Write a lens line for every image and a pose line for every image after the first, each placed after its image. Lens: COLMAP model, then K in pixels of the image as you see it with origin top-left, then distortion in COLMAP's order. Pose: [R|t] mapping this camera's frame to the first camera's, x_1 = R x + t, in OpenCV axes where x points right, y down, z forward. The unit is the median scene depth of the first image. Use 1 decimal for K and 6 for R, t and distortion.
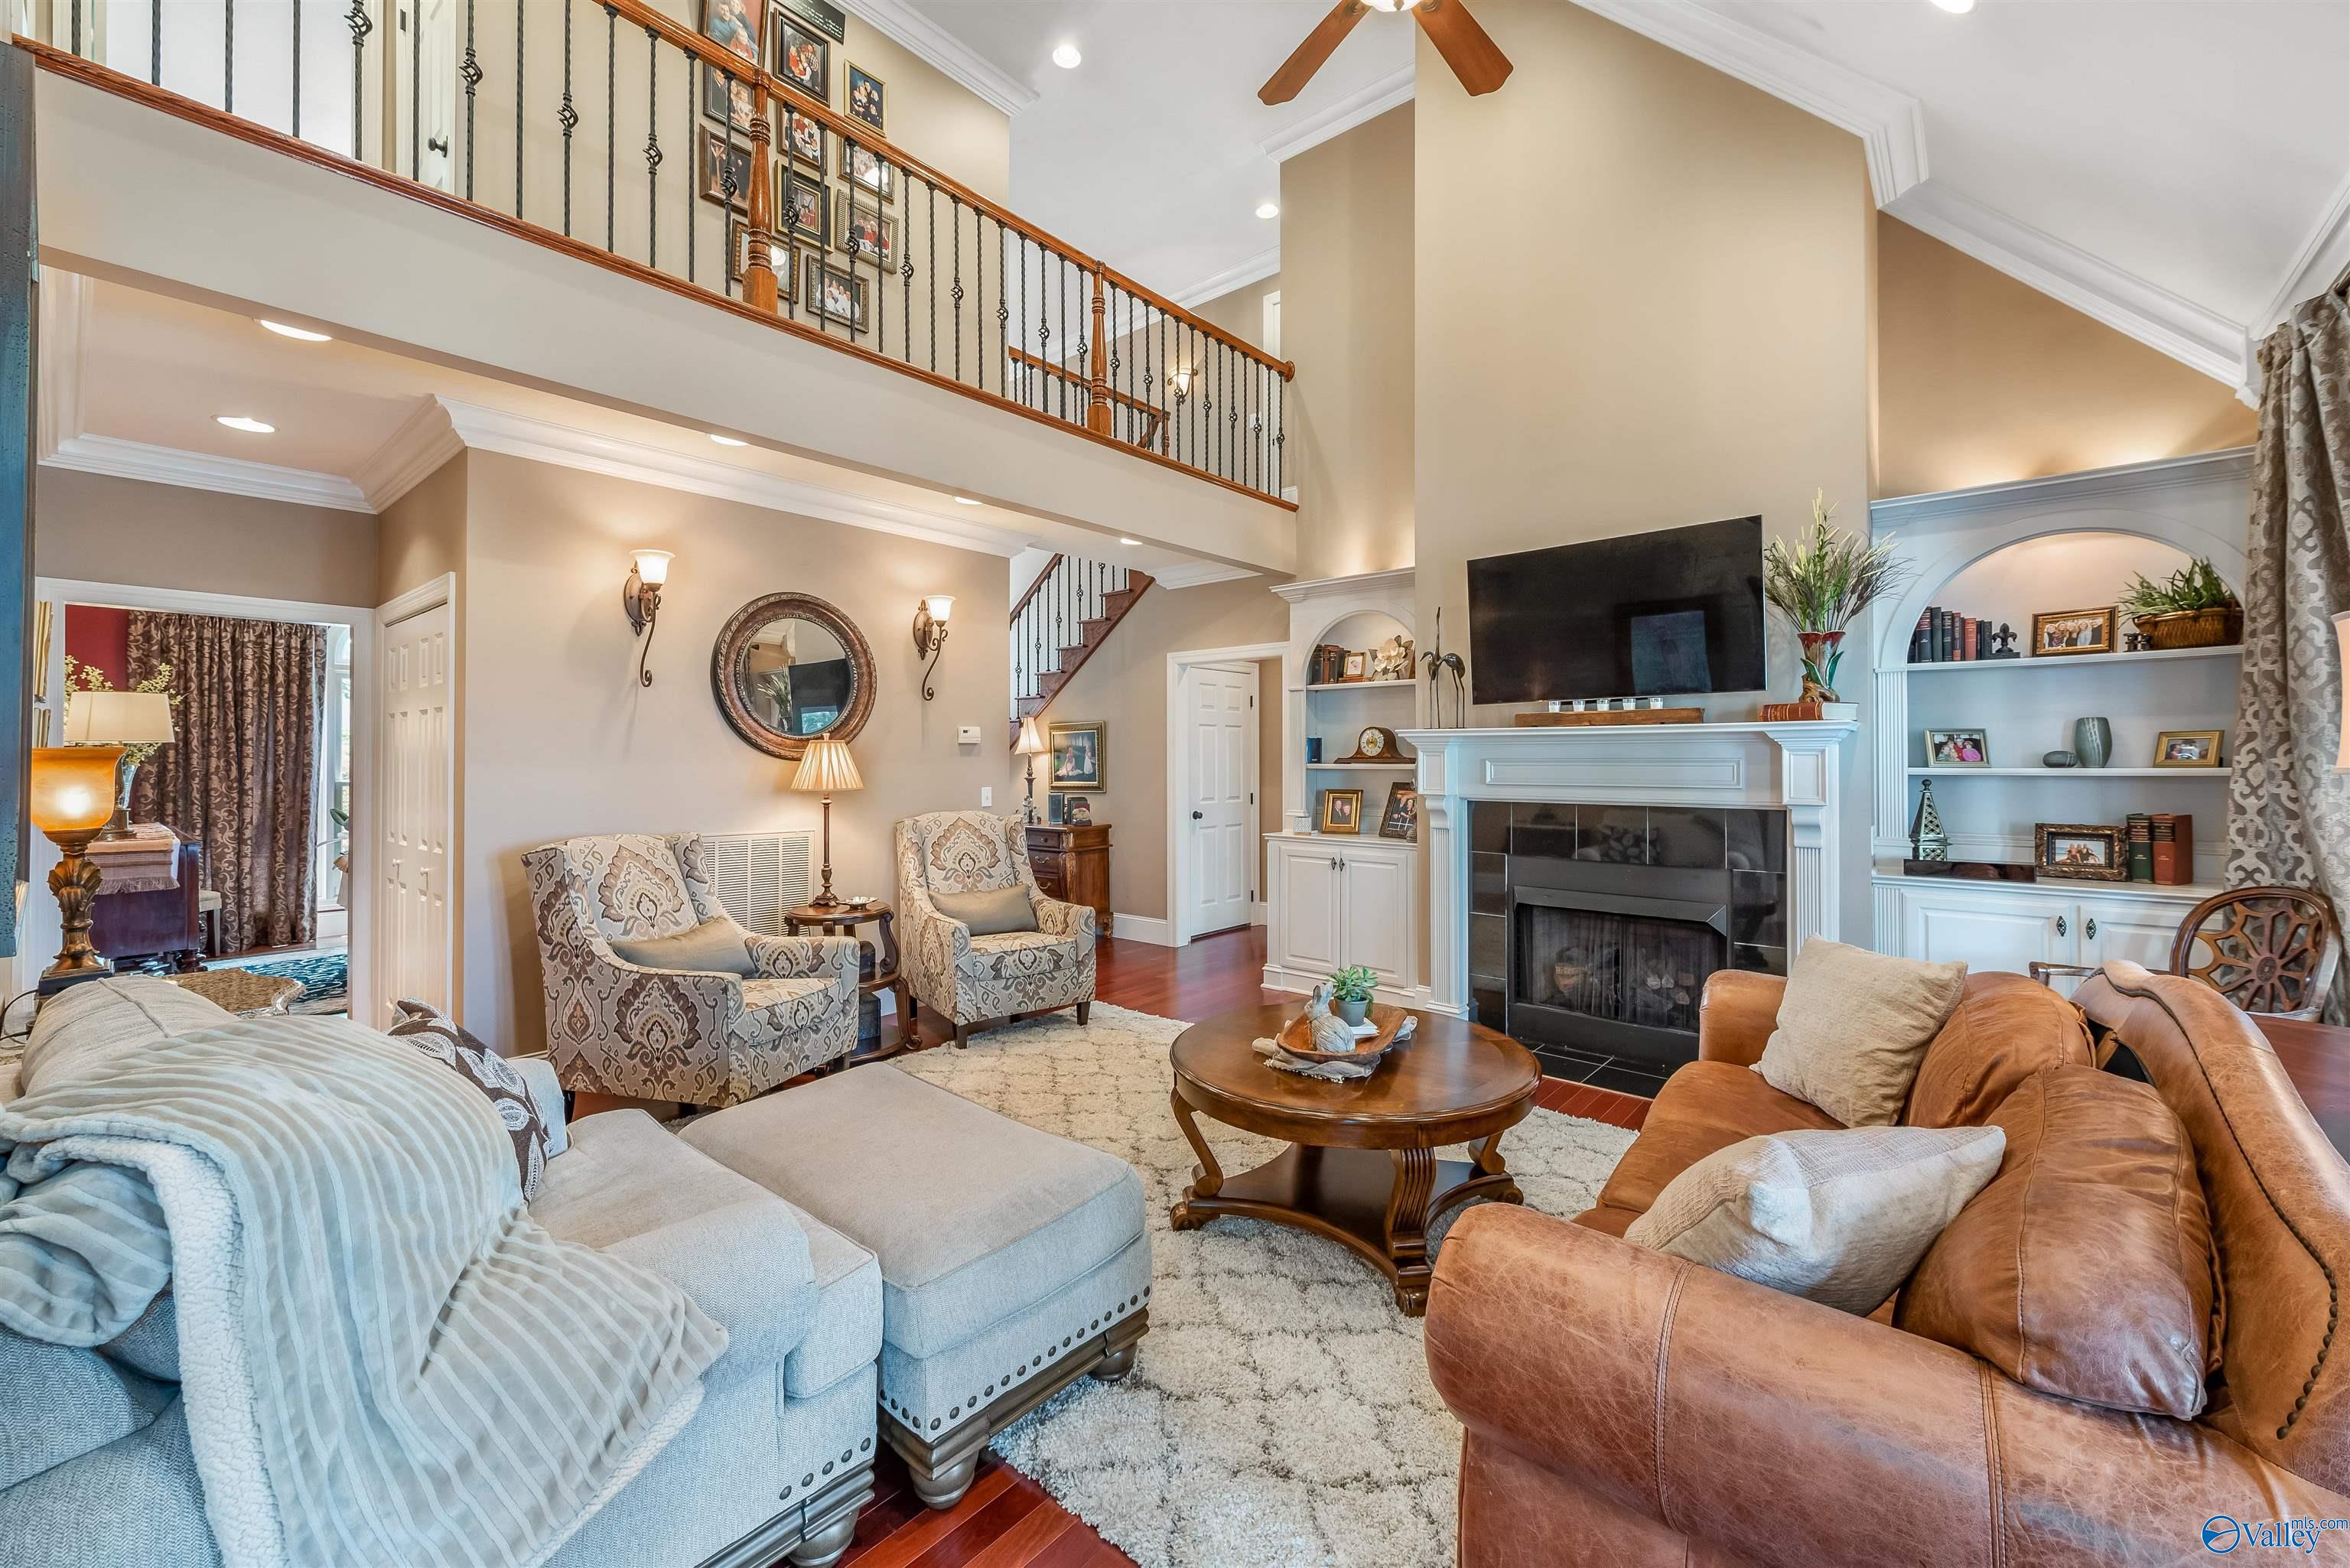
lens RADIAL K [[938.8, 0, 1230.6], [0, 938.8, 748.4], [0, 0, 1]] dist [0.004754, -0.002354]
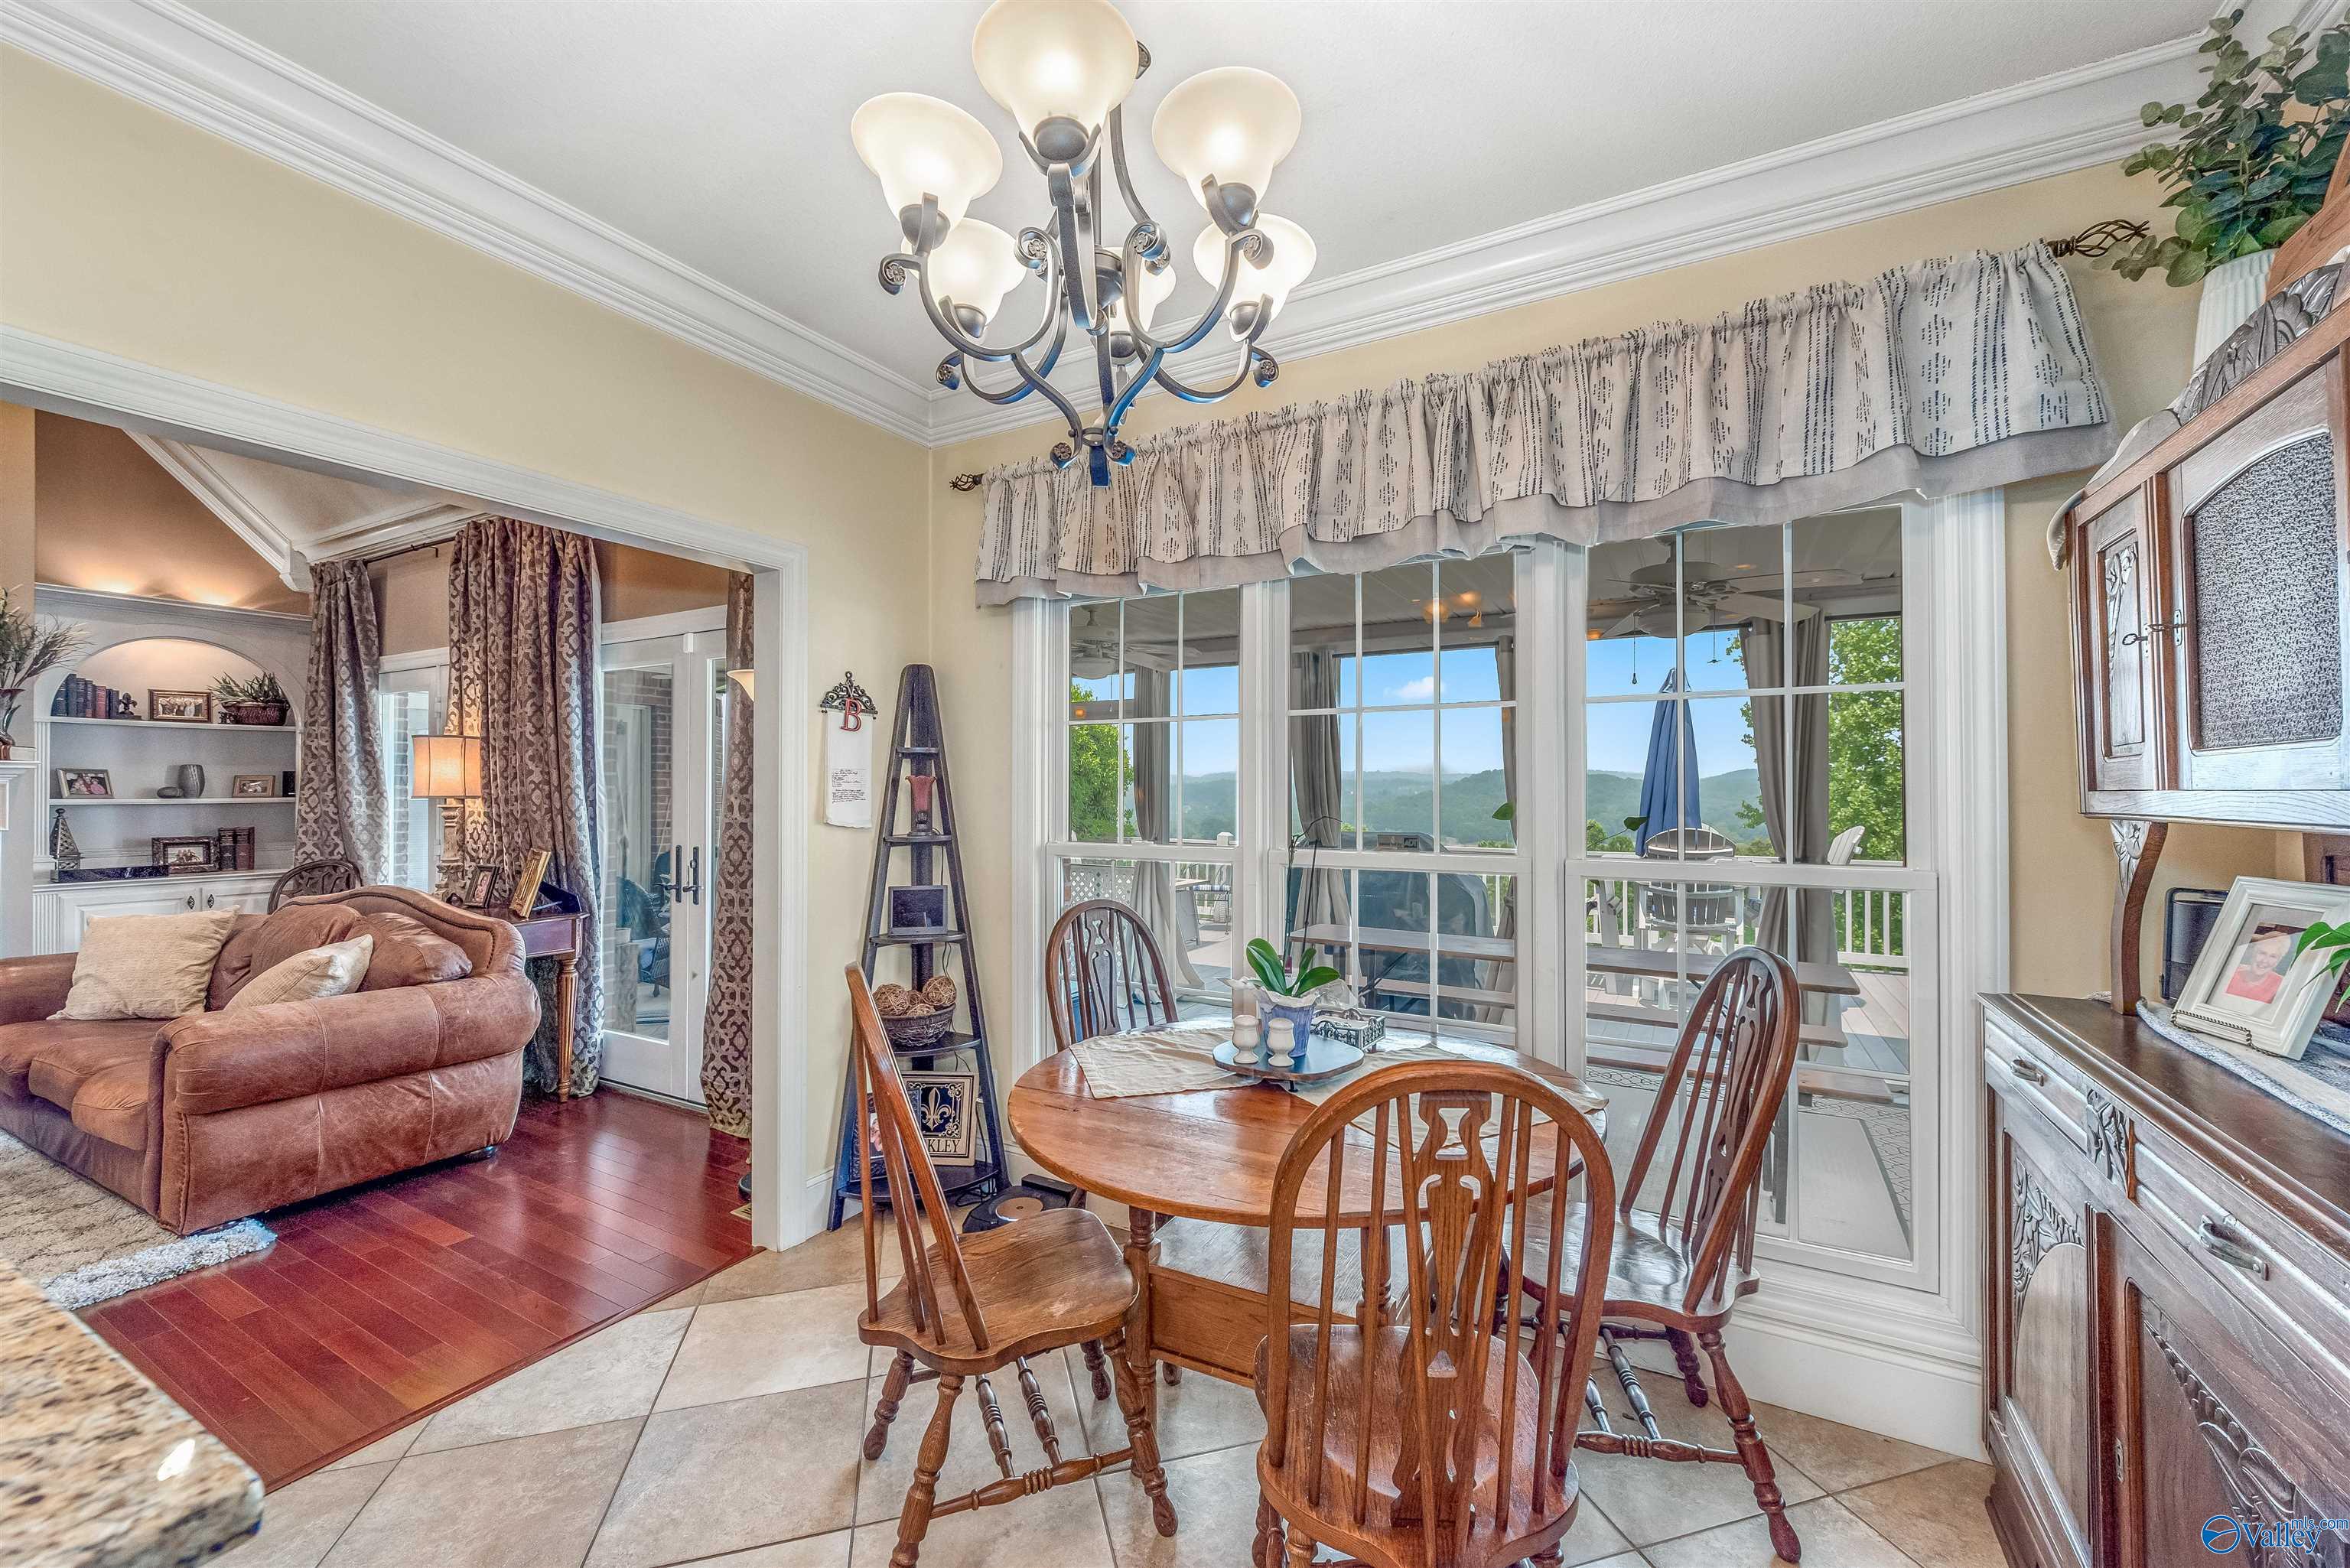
lens RADIAL K [[938.8, 0, 1181.9], [0, 938.8, 784.4], [0, 0, 1]] dist [0.004754, -0.002354]
pose [[-0.169370, 0.008832, 0.985513, -0.839061], [-0.011967, 0.999868, -0.011017, -0.003999], [-0.985480, -0.013659, -0.169242, -0.301244]]
